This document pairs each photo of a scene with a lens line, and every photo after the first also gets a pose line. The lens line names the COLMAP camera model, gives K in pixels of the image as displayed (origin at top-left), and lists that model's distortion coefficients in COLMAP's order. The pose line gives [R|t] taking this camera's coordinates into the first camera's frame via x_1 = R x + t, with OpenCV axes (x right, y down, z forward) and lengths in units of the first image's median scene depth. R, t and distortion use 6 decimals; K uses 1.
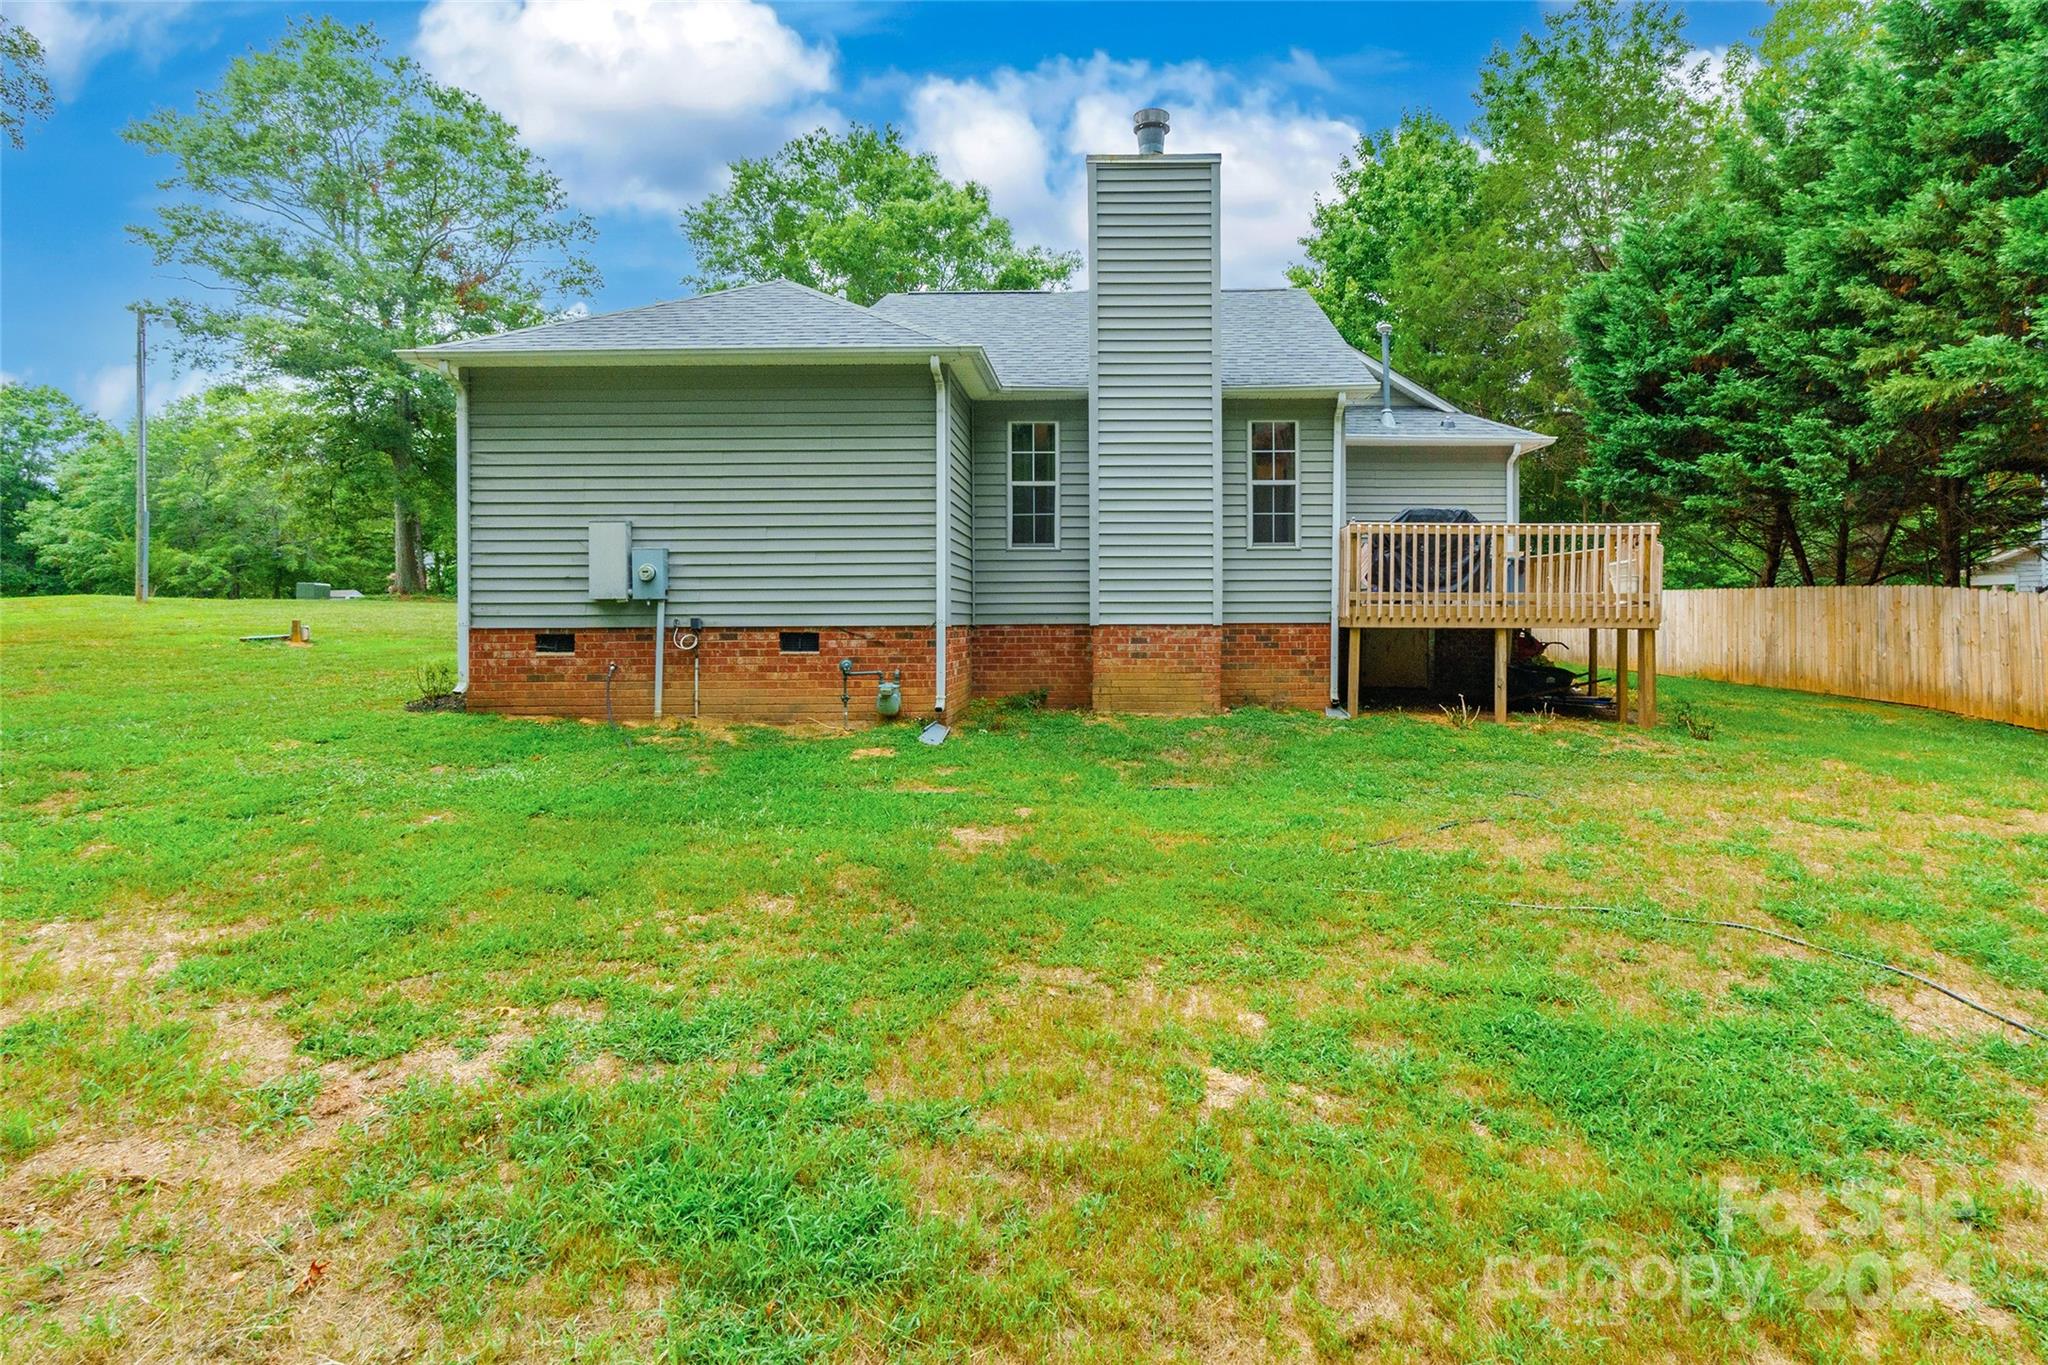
lens RADIAL K [[938.7, 0, 1022.7], [0, 938.7, 651.5], [0, 0, 1]] dist [-0.014938, -0.000187]
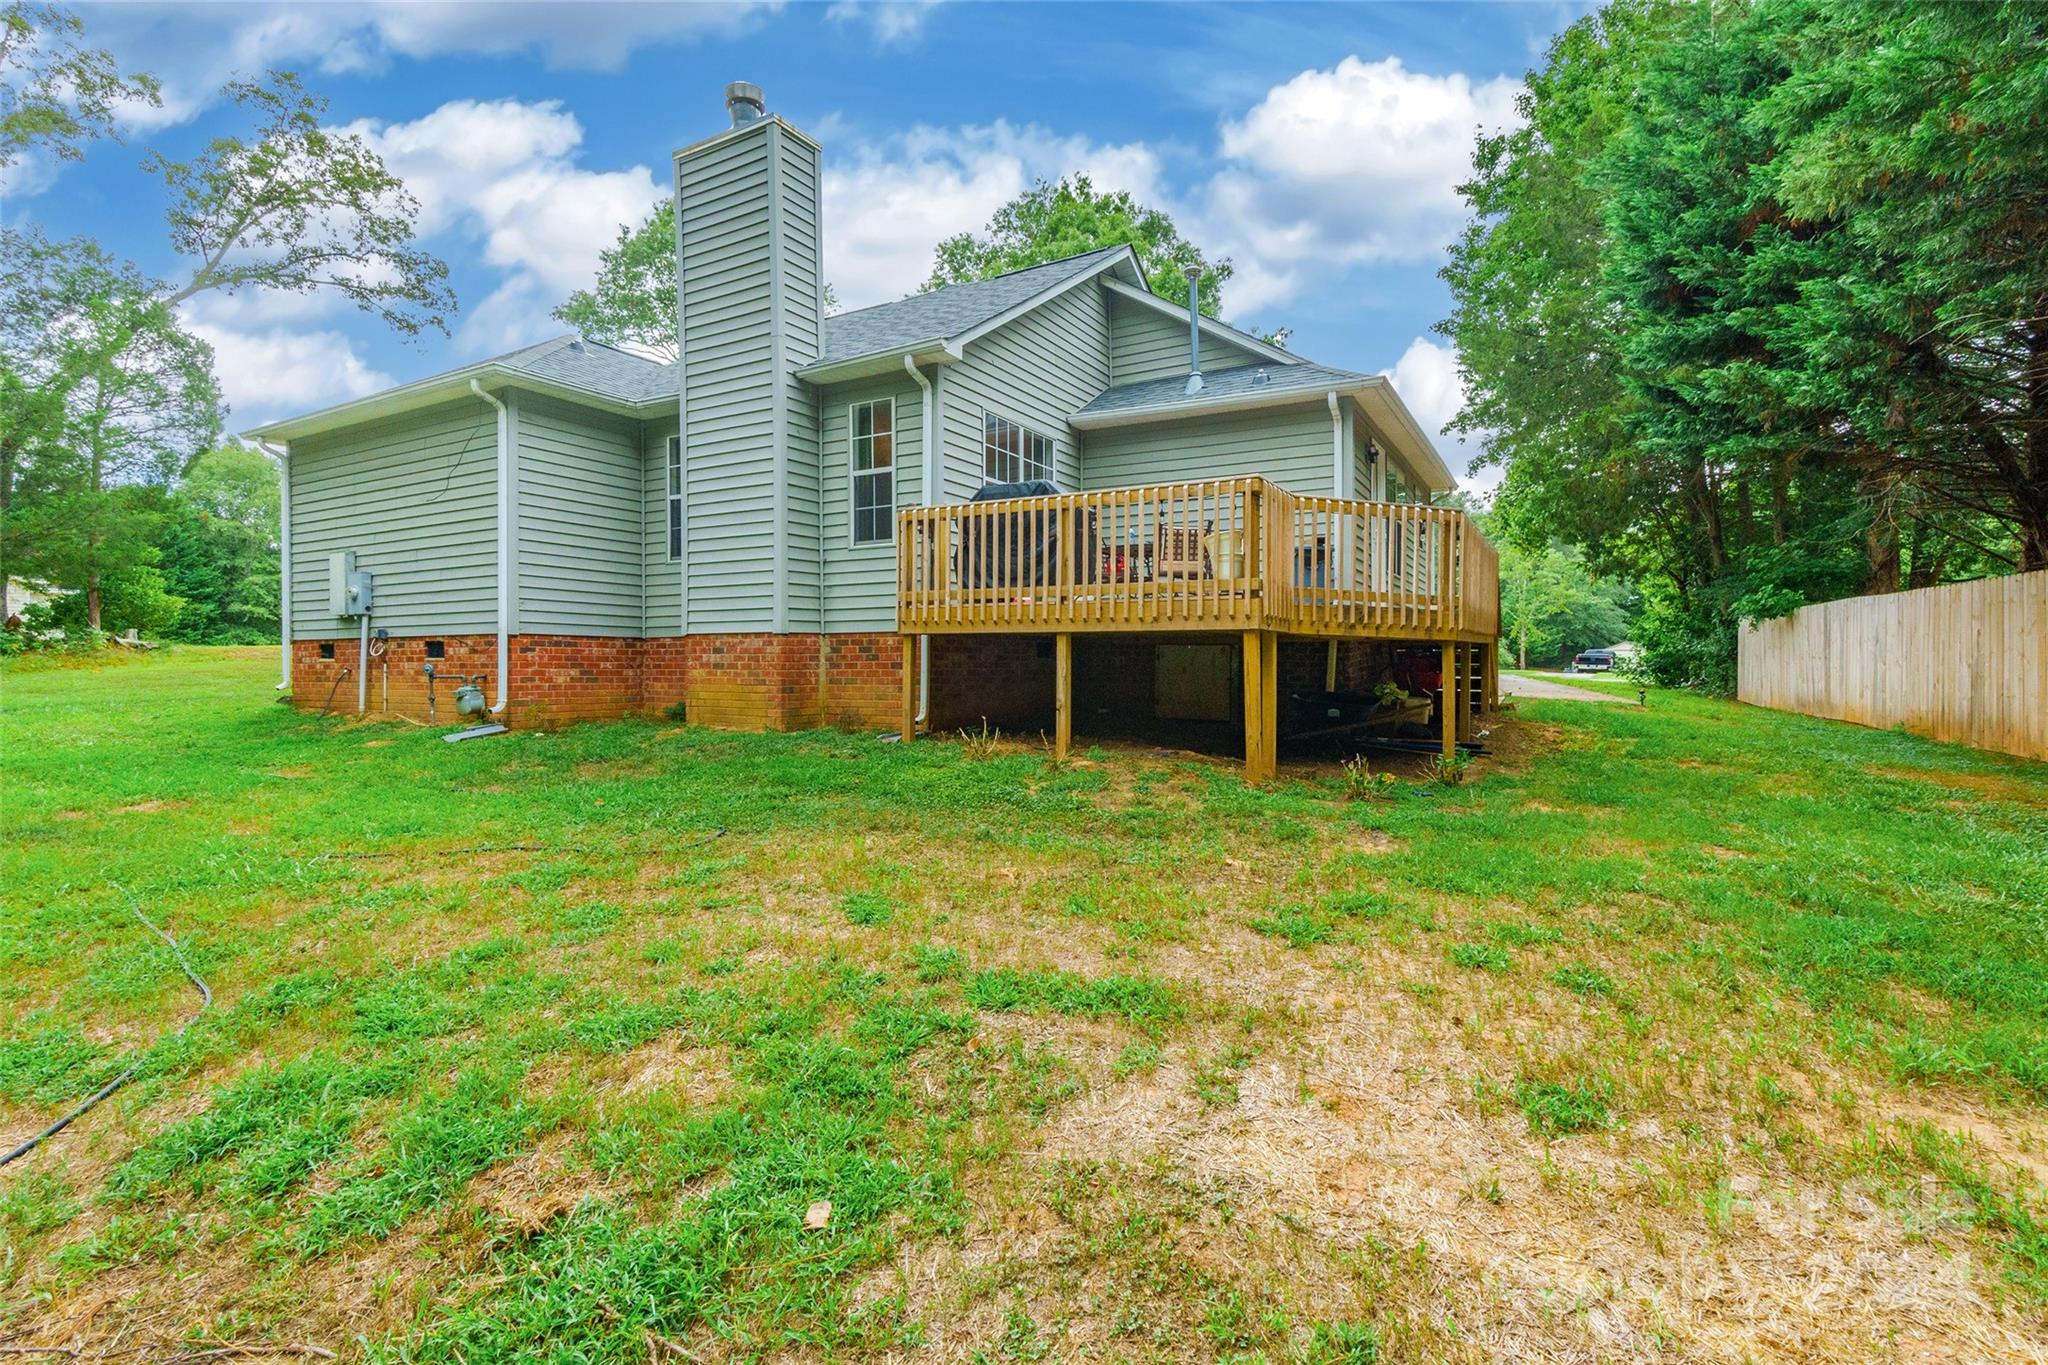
lens RADIAL K [[938.7, 0, 1022.7], [0, 938.7, 651.5], [0, 0, 1]] dist [-0.014938, -0.000187]
pose [[0.881066, -0.002850, -0.472985, 0.836497], [-0.023226, 0.998515, -0.049282, 0.028652], [0.472423, 0.054406, 0.879691, 0.316725]]
